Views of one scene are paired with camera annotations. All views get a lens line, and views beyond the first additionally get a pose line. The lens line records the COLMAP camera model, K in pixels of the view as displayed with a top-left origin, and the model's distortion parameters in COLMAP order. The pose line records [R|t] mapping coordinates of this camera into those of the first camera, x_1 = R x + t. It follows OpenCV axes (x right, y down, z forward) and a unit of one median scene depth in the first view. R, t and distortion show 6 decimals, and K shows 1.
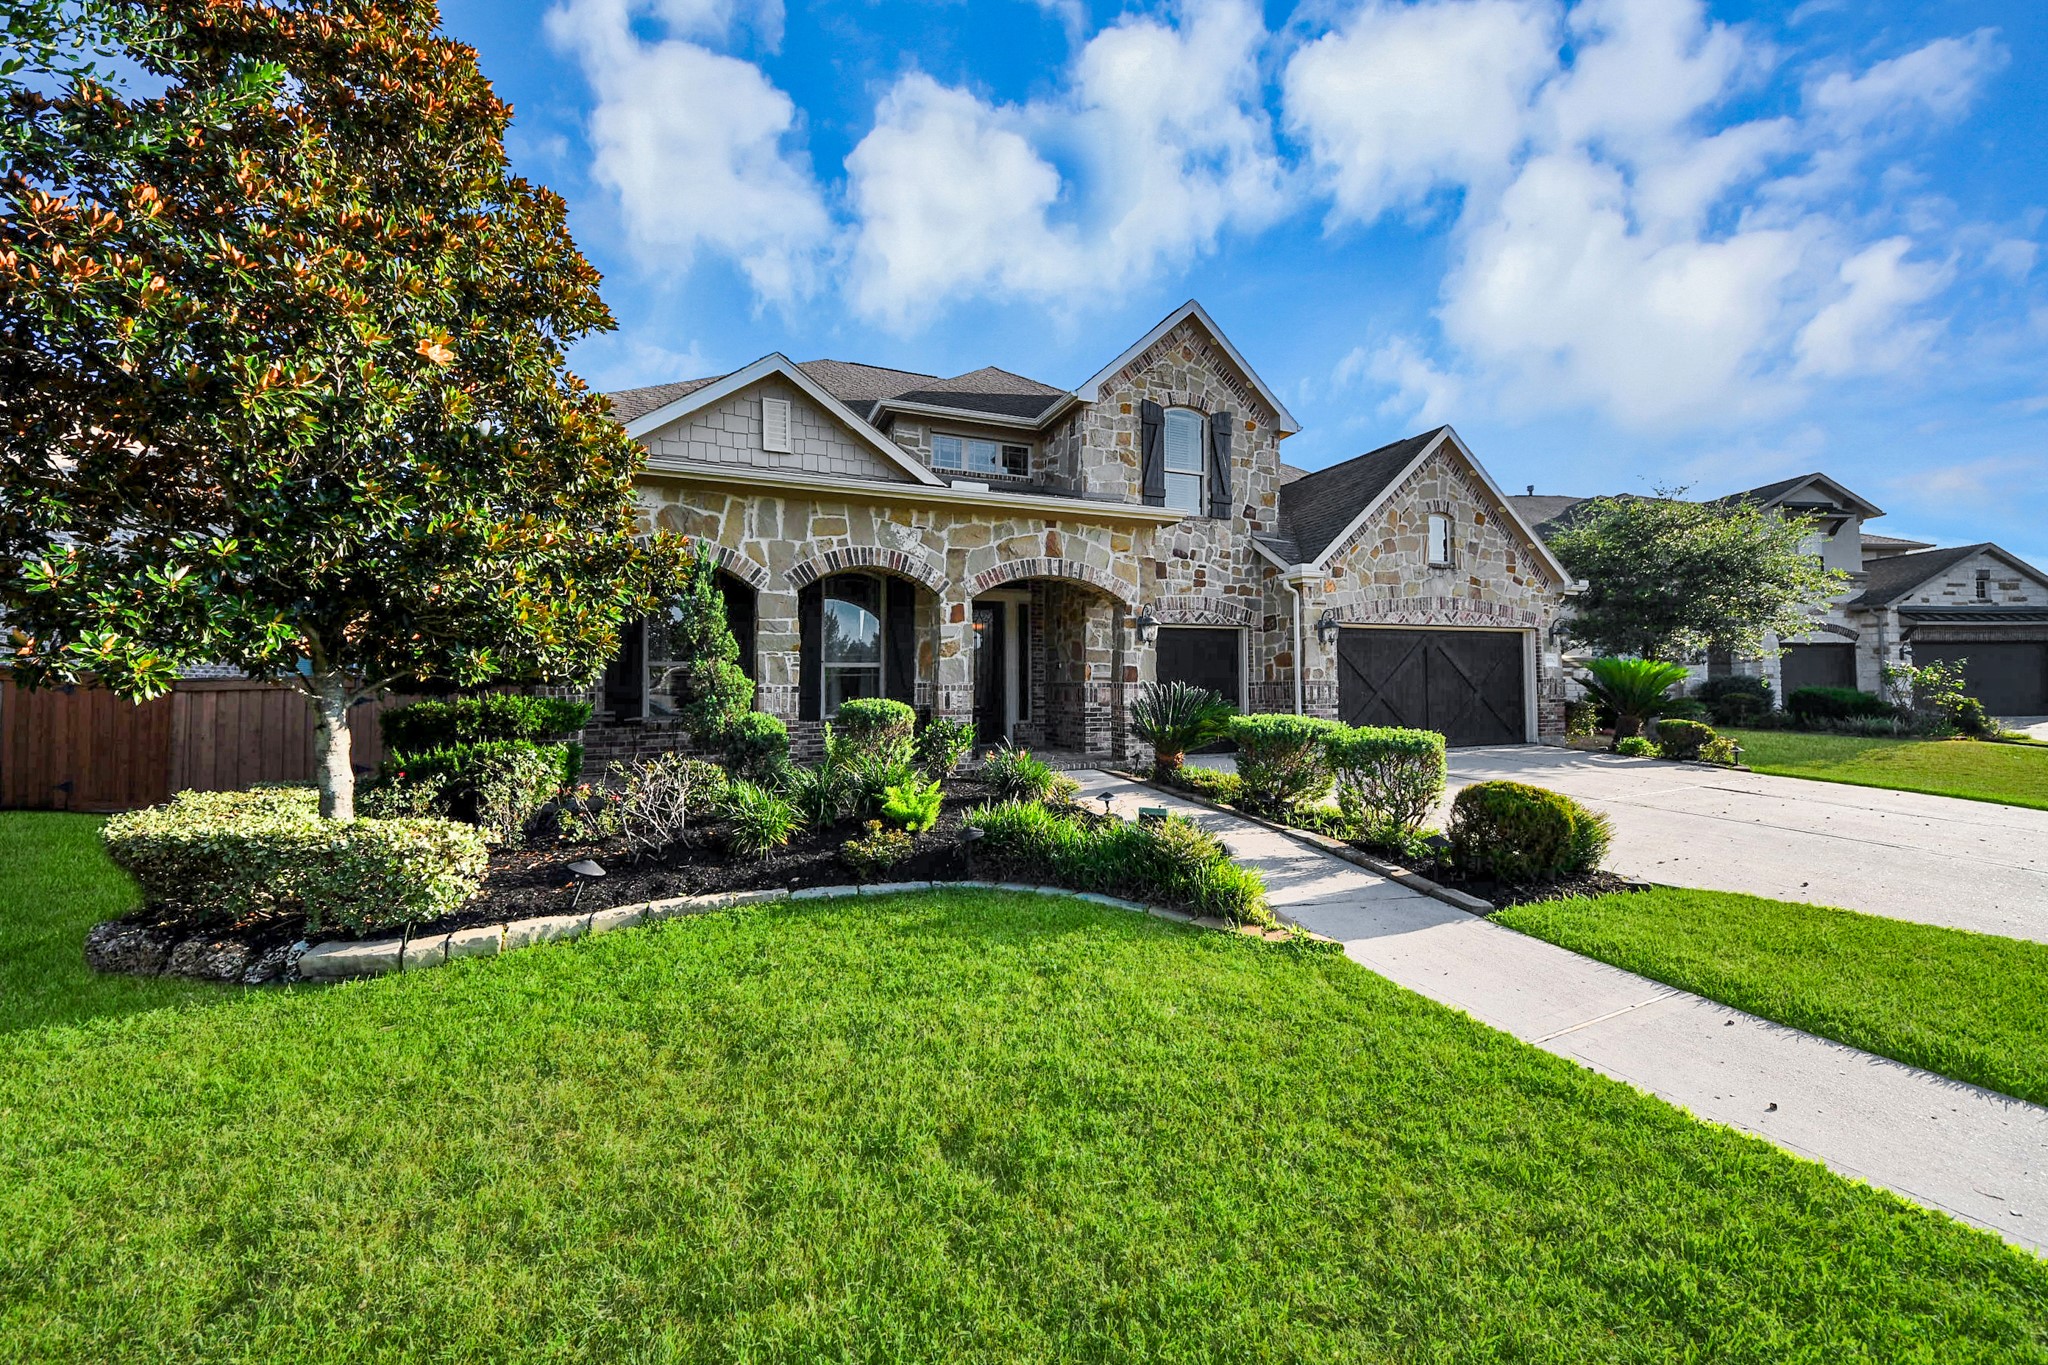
lens RADIAL K [[739.4, 0, 1024.1], [0, 739.4, 661.4], [0, 0, 1]] dist [0.025529, -0.000168]
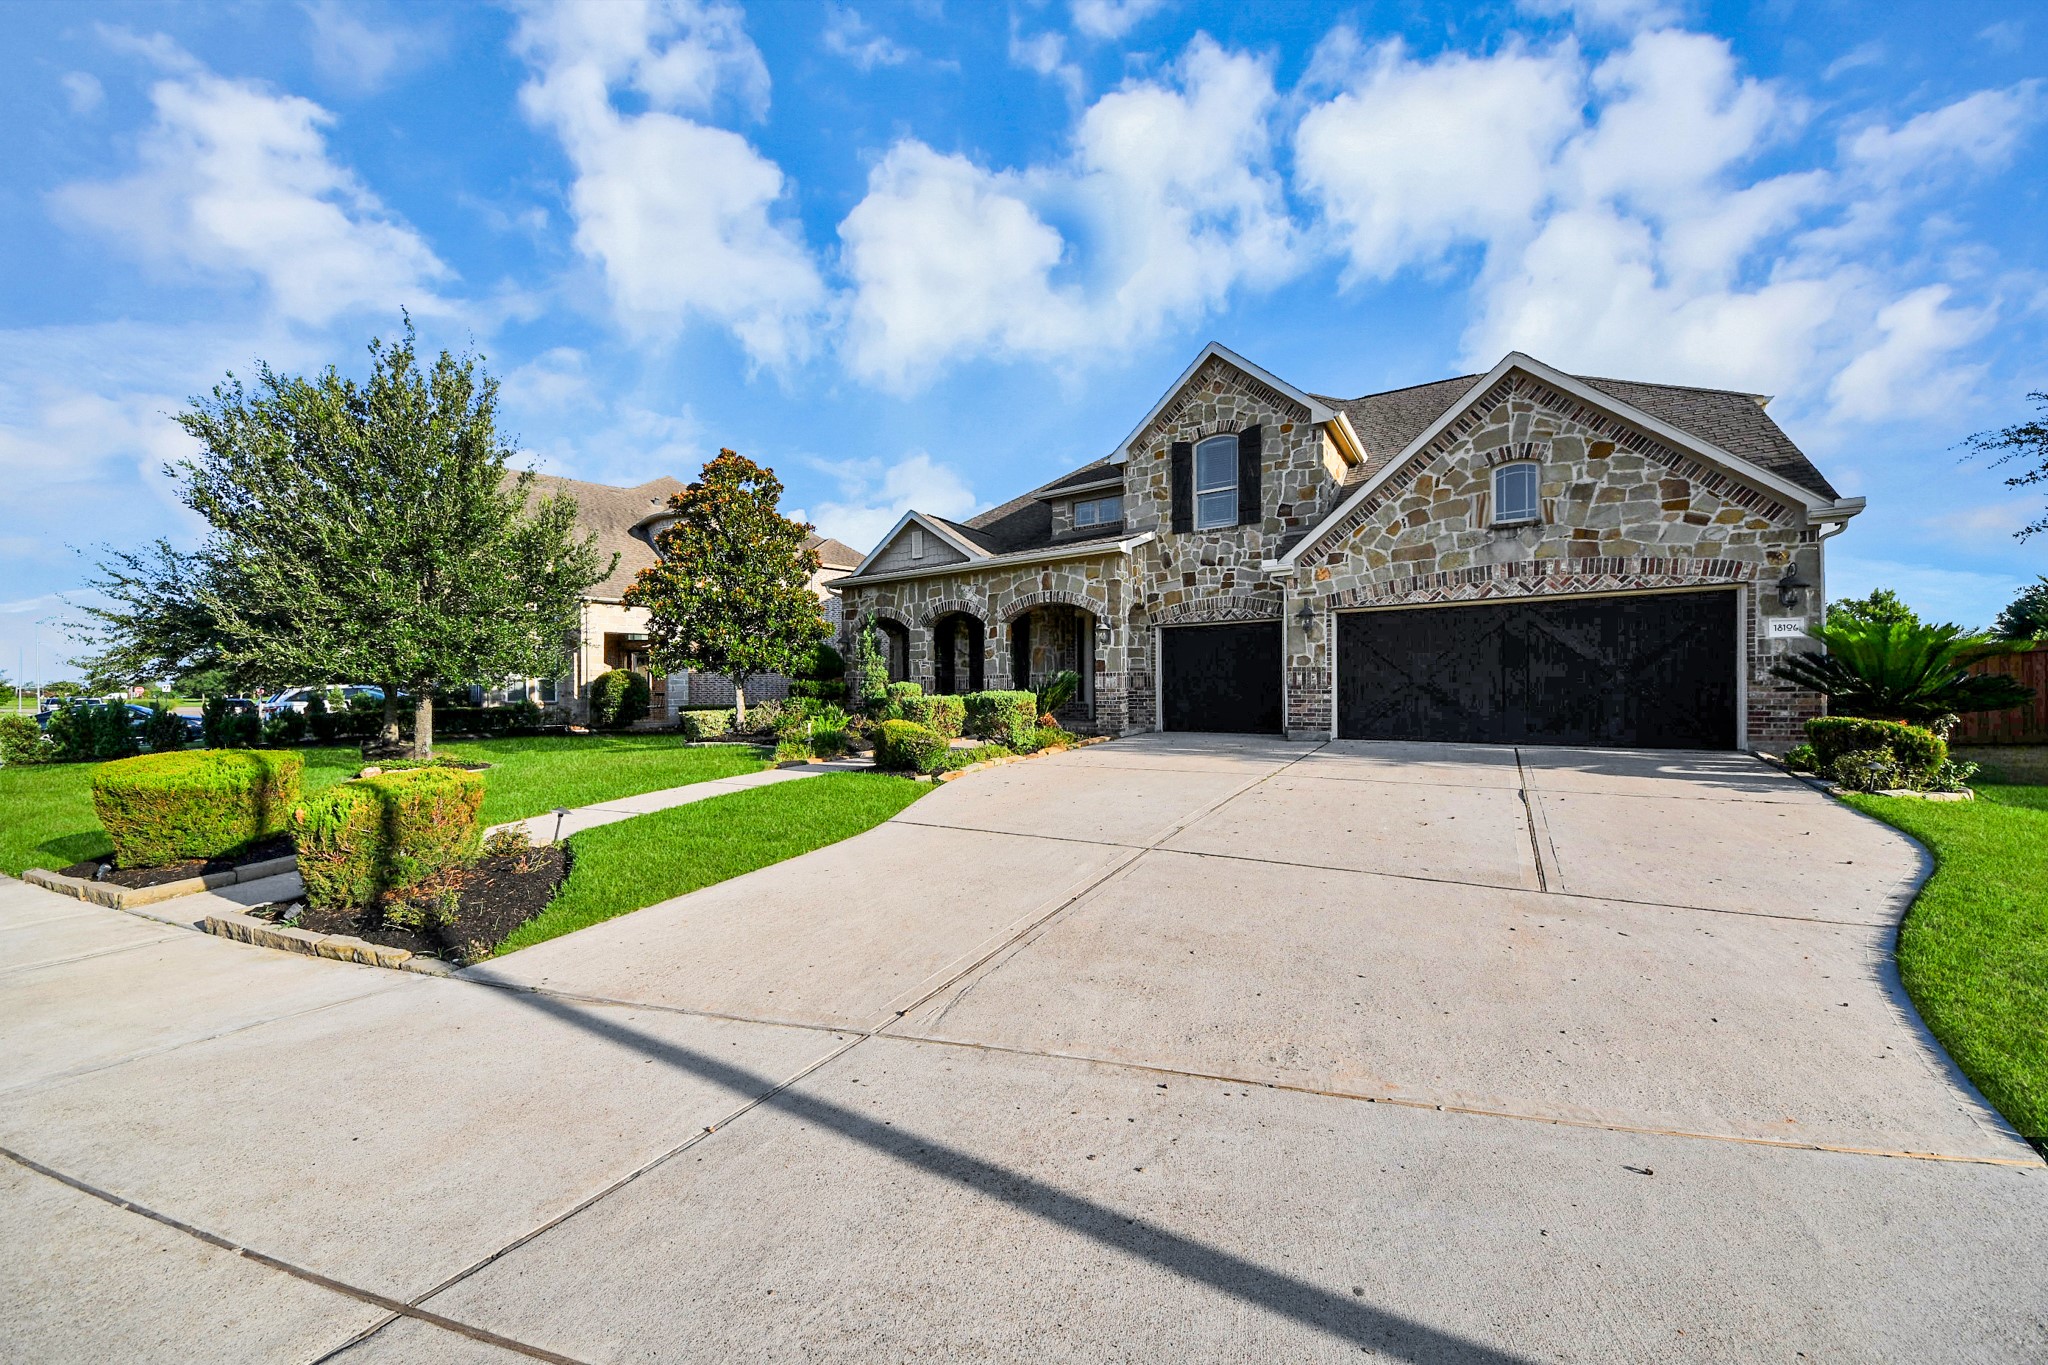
lens RADIAL K [[717.5, 0, 1025.0], [0, 717.5, 691.5], [0, 0, 1]] dist [0.015436, -0.011475]
pose [[0.563744, 0.007366, -0.825917, 1.001655], [0.031703, 0.999030, 0.030549, 0.016554], [0.825341, -0.043405, 0.562964, 0.102810]]
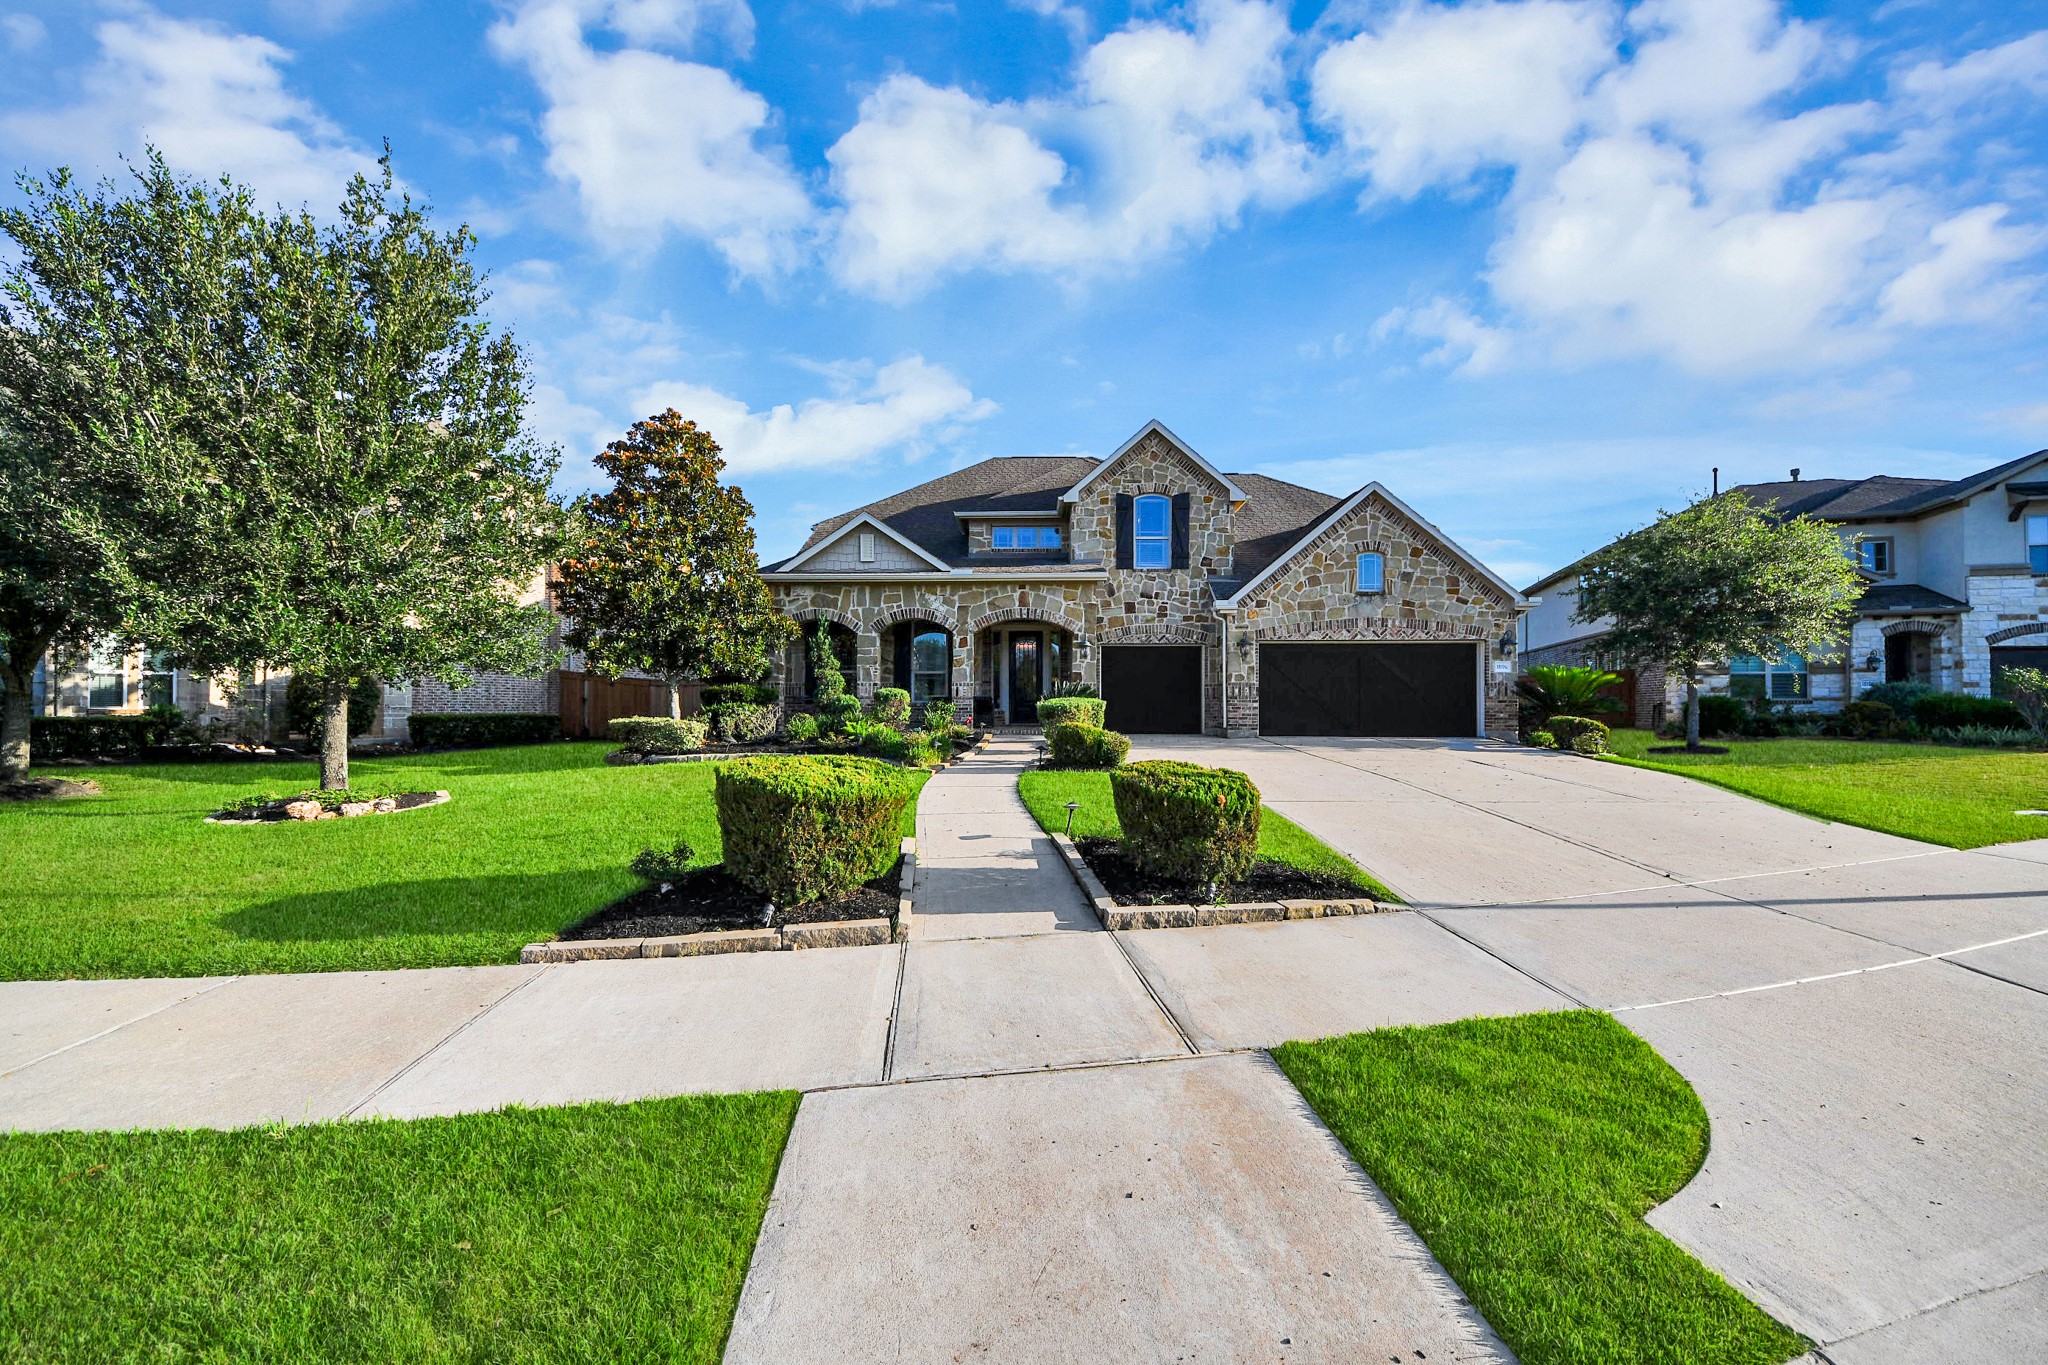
lens RADIAL K [[729.8, 0, 1036.0], [0, 729.8, 682.1], [0, 0, 1]] dist [0.050306, 0.000132]
pose [[0.918190, 0.001254, -0.396139, 0.585205], [0.002901, 0.999947, 0.009889, 0.010098], [0.396130, -0.010229, 0.918137, -0.410962]]
